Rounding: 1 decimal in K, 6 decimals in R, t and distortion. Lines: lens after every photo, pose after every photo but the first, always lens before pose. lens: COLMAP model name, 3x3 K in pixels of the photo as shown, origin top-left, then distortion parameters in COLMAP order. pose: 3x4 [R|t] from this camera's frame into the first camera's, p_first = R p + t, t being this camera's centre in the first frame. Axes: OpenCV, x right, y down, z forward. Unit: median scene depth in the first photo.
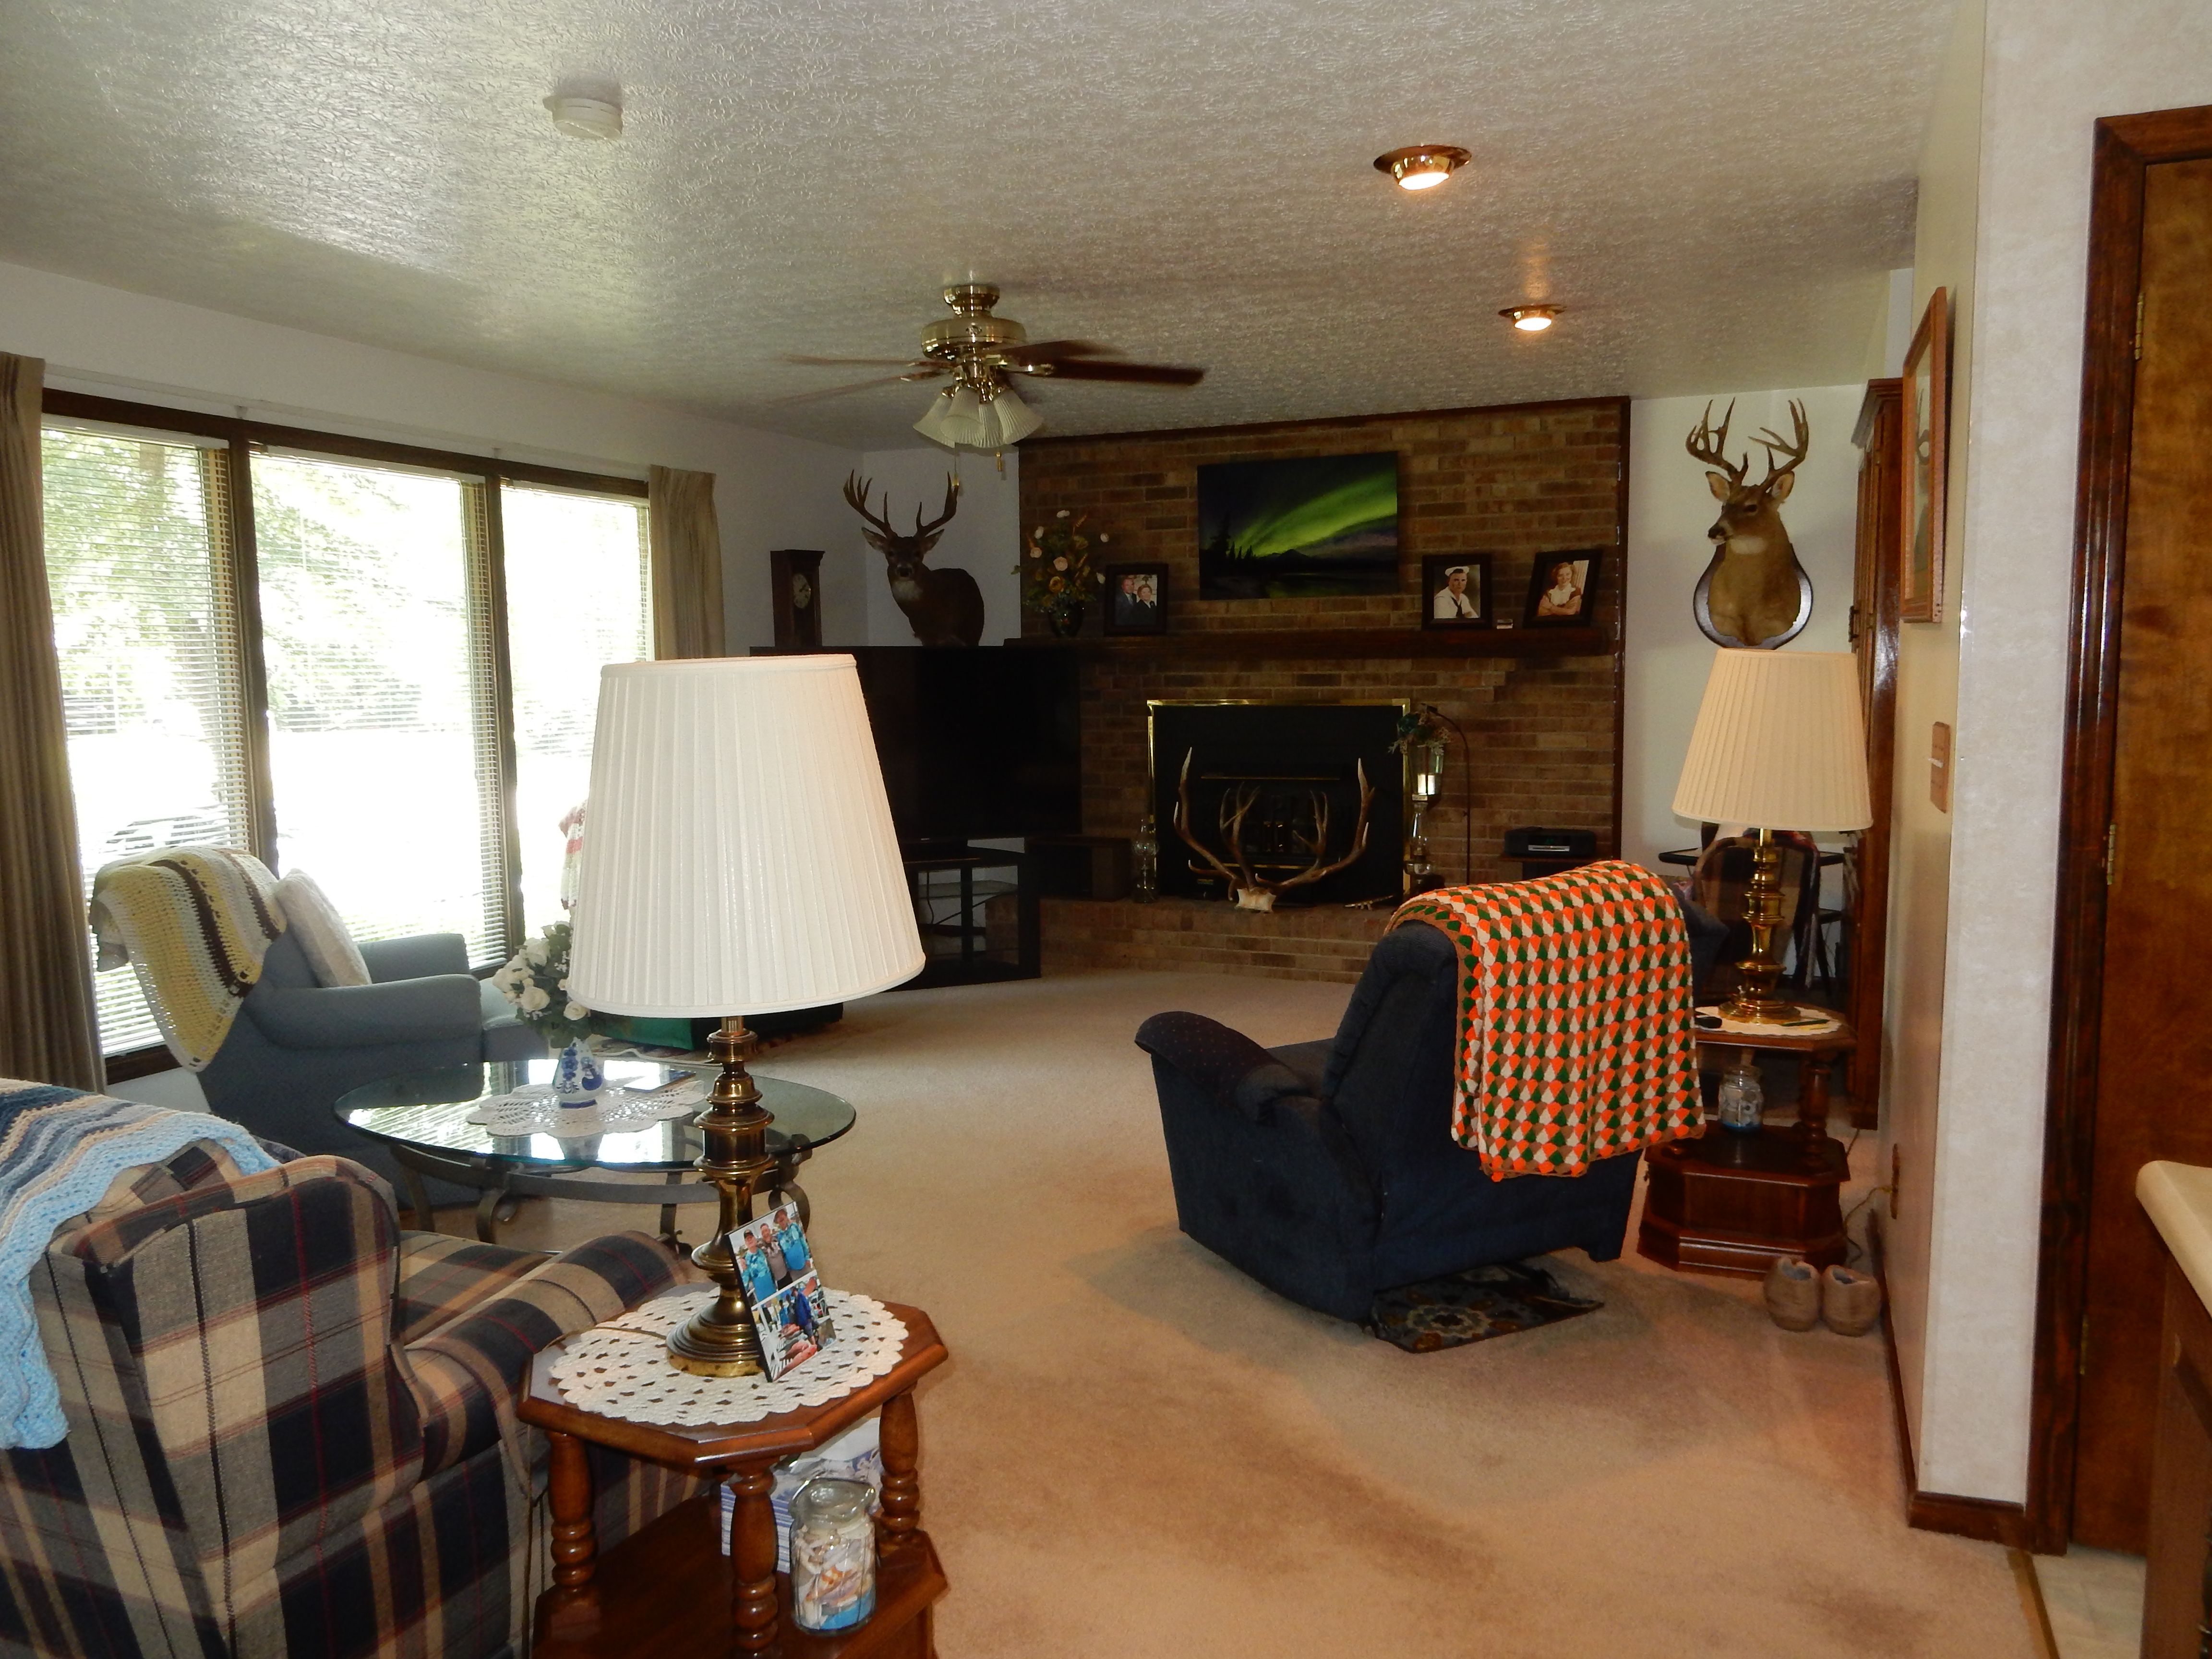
lens RADIAL K [[1621.5, 0, 1107.9], [0, 1621.5, 833.3], [0, 0, 1]] dist [-0.010458, 0.008241]
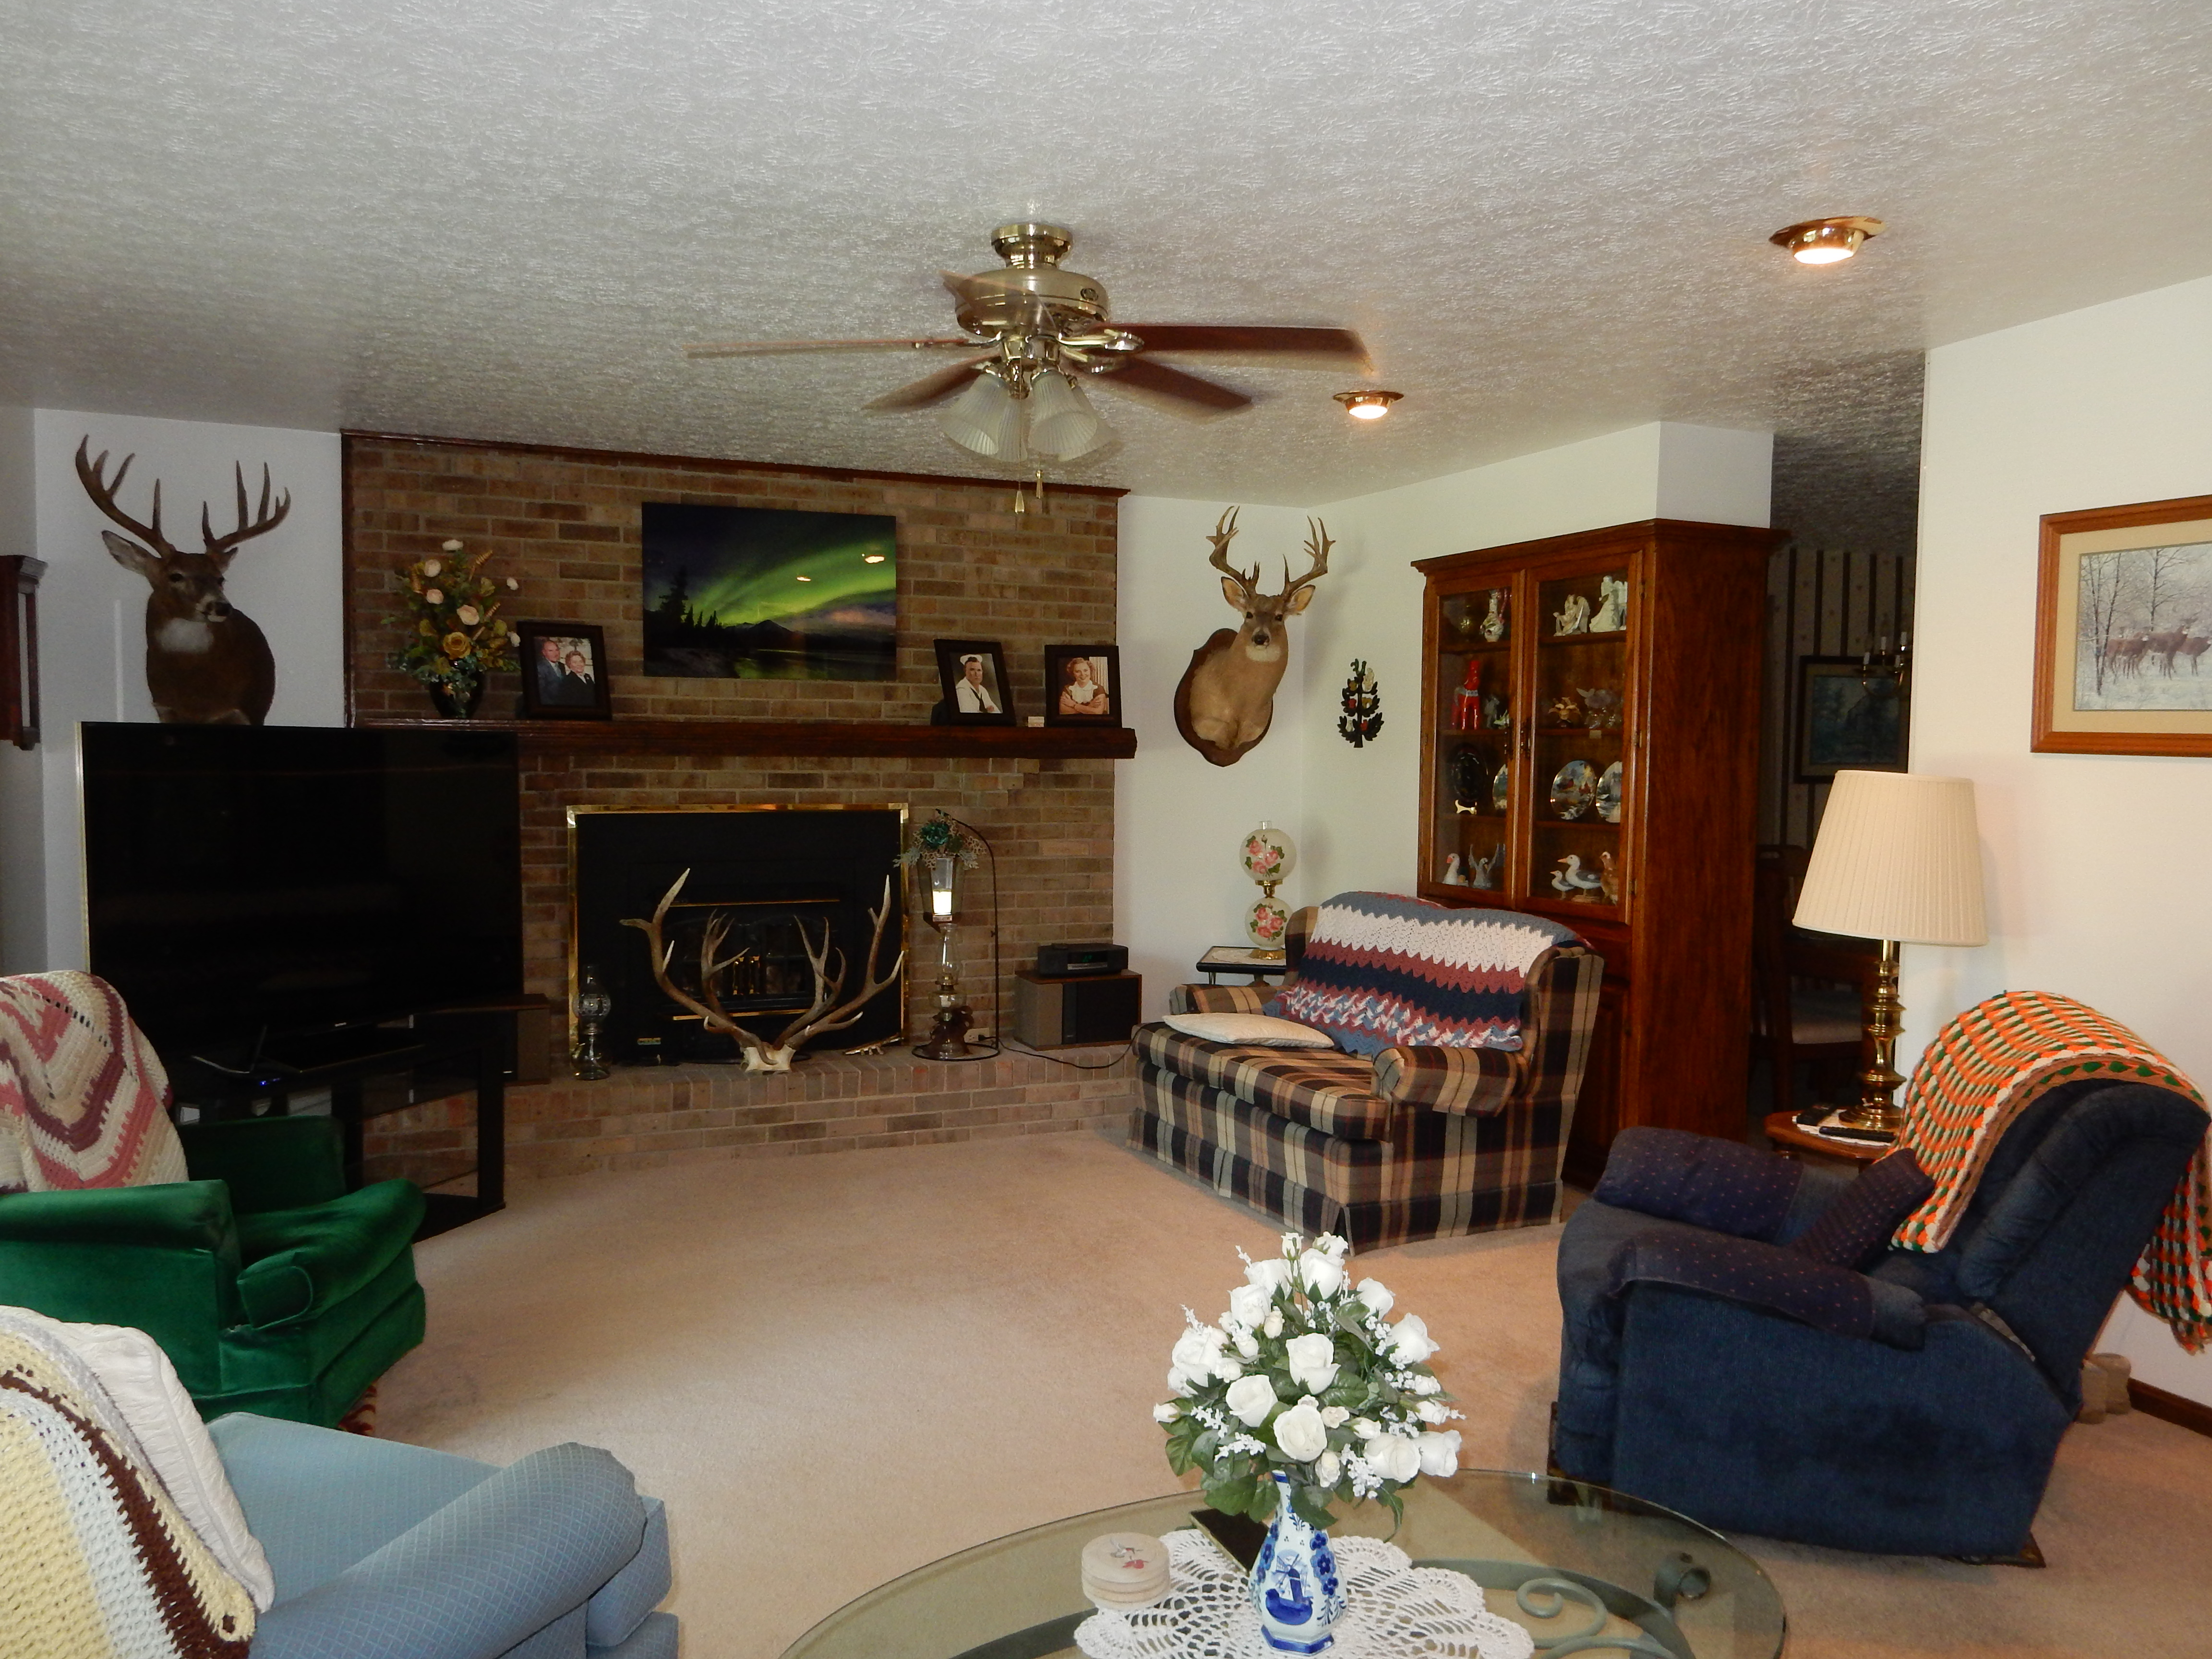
lens RADIAL K [[1621.5, 0, 1087.5], [0, 1621.5, 840.7], [0, 0, 1]] dist [-0.010458, 0.008241]
pose [[0.697660, -0.022161, 0.716086, -0.375066], [0.055555, 0.998185, -0.023235, -0.039073], [-0.714272, 0.055992, 0.697625, 0.342456]]
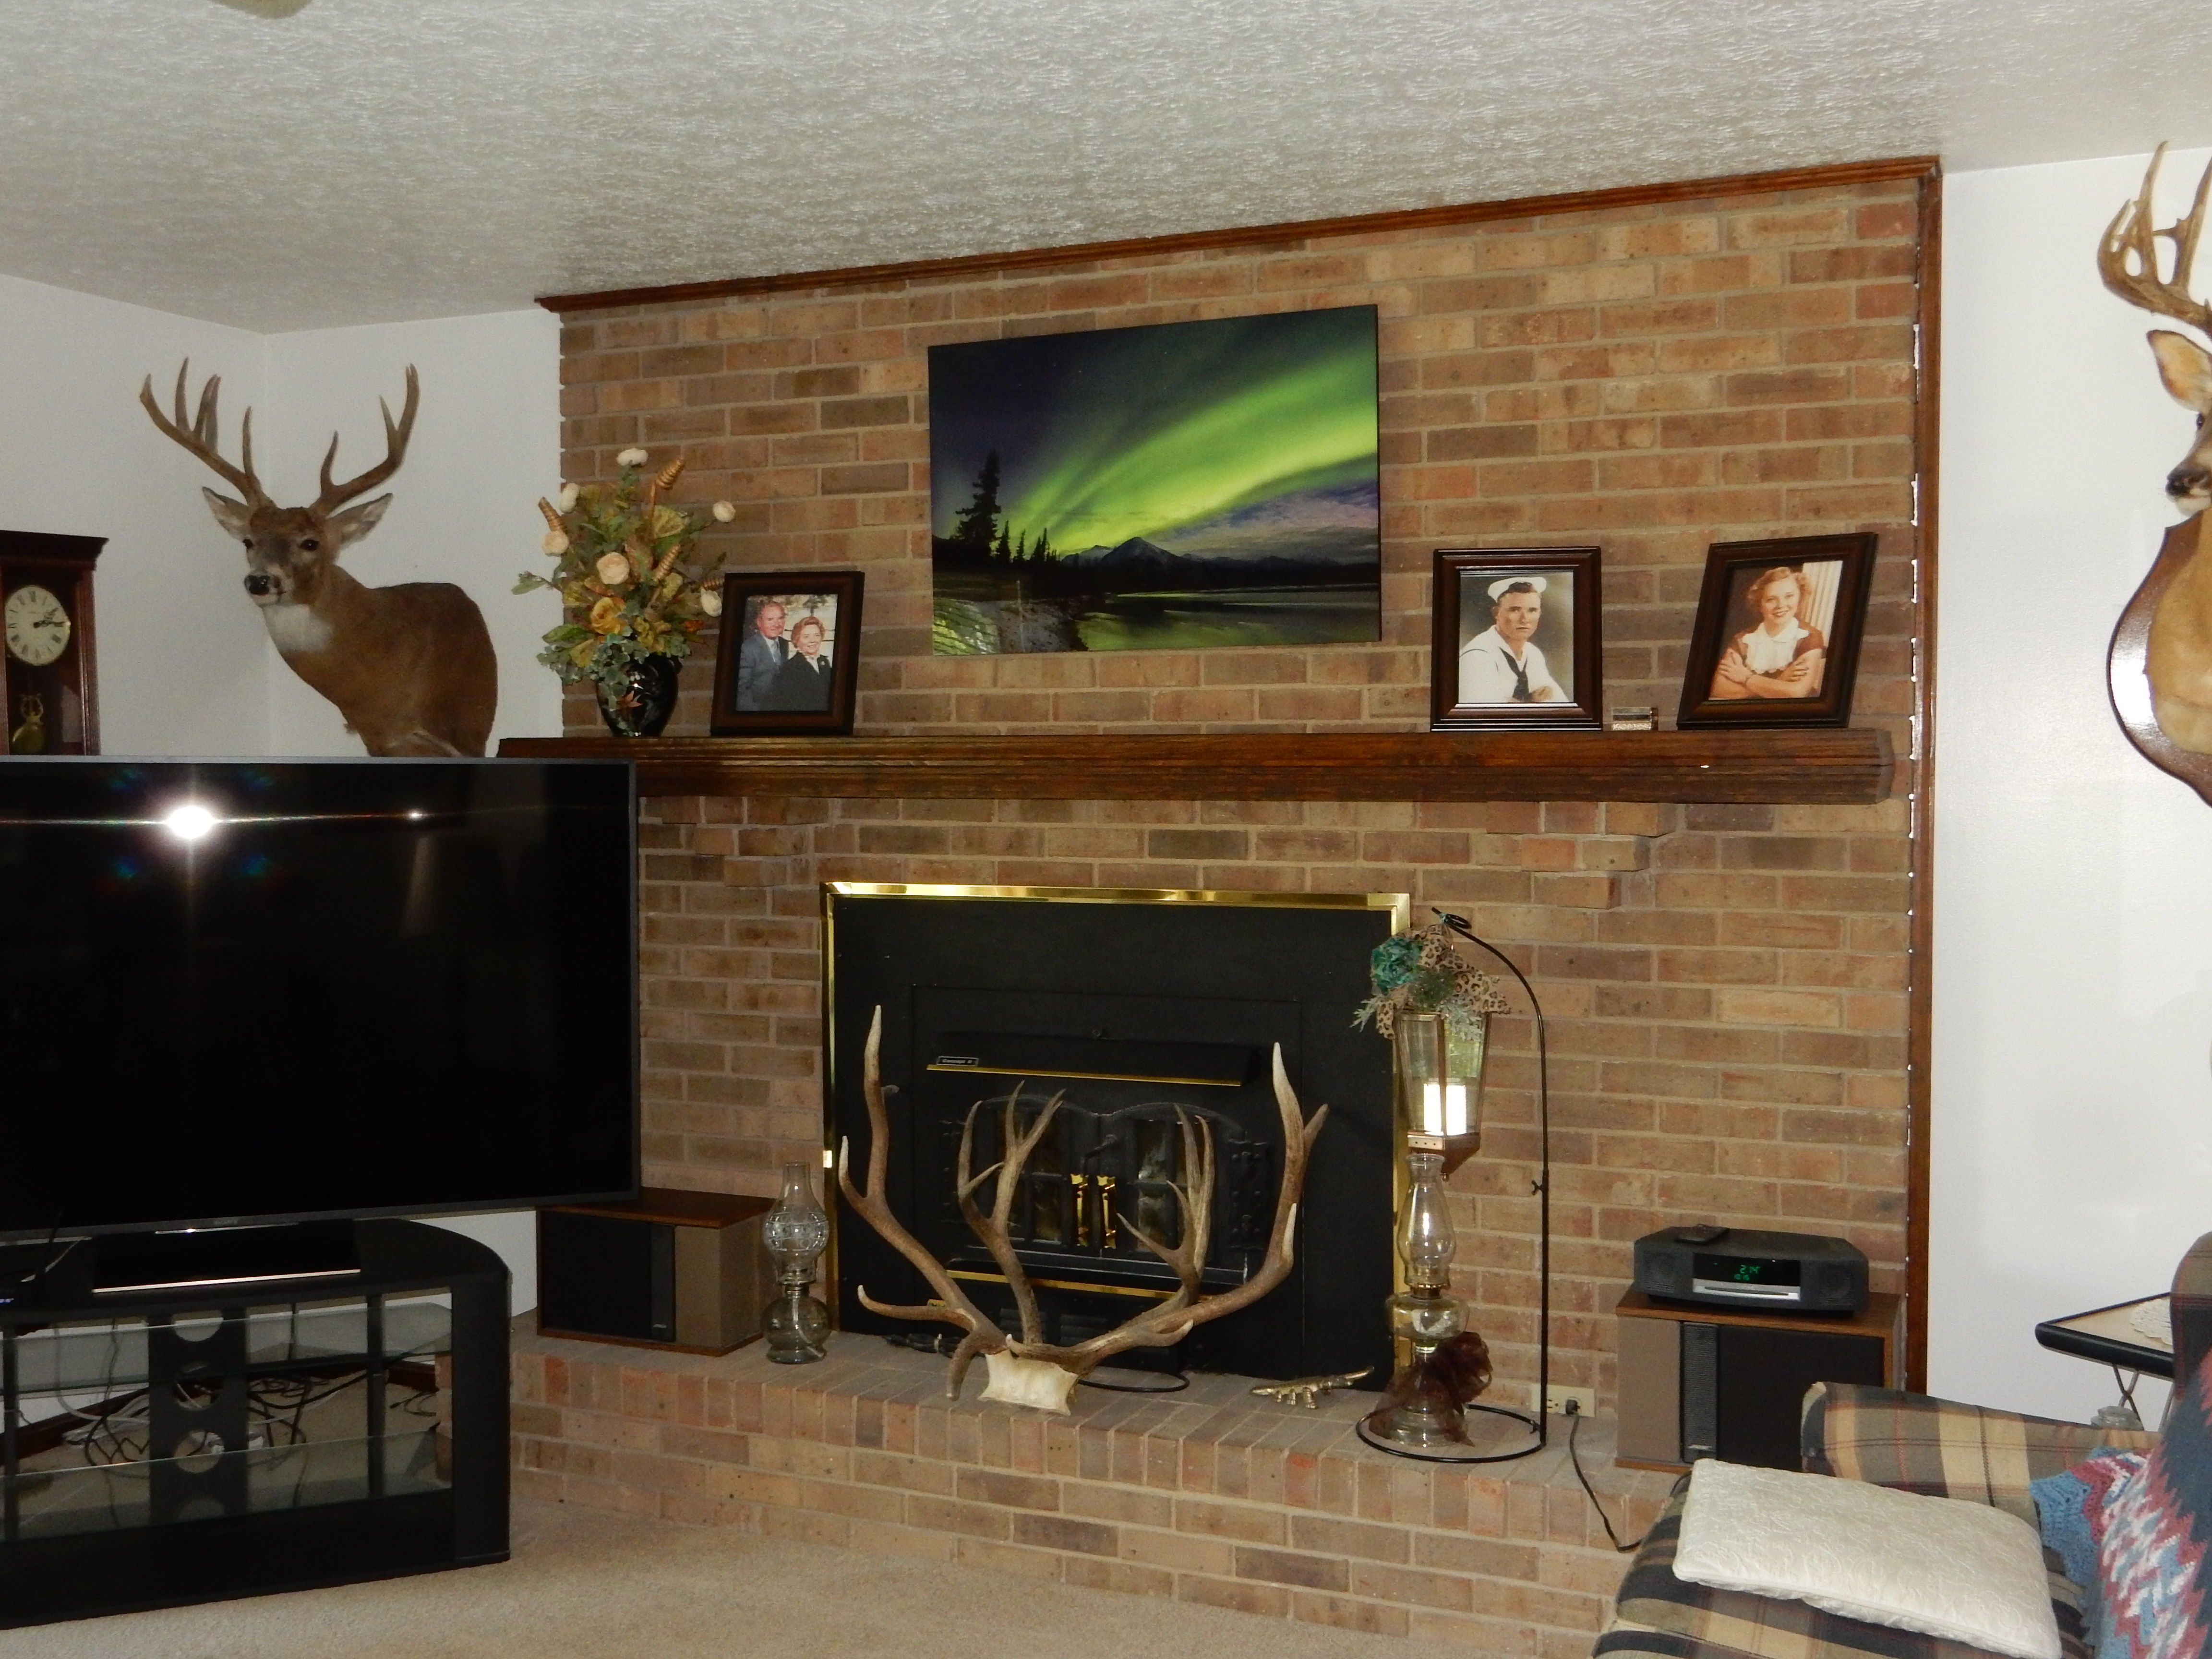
lens RADIAL K [[2270.5, 0, 1109.8], [0, 2270.5, 841.2], [0, 0, 1]] dist [-0.007302, 0.000000]
pose [[0.999848, 0.011813, -0.012791, 0.120768], [-0.012670, 0.997524, -0.069175, -0.057164], [0.011943, 0.069327, 0.997523, 0.431327]]
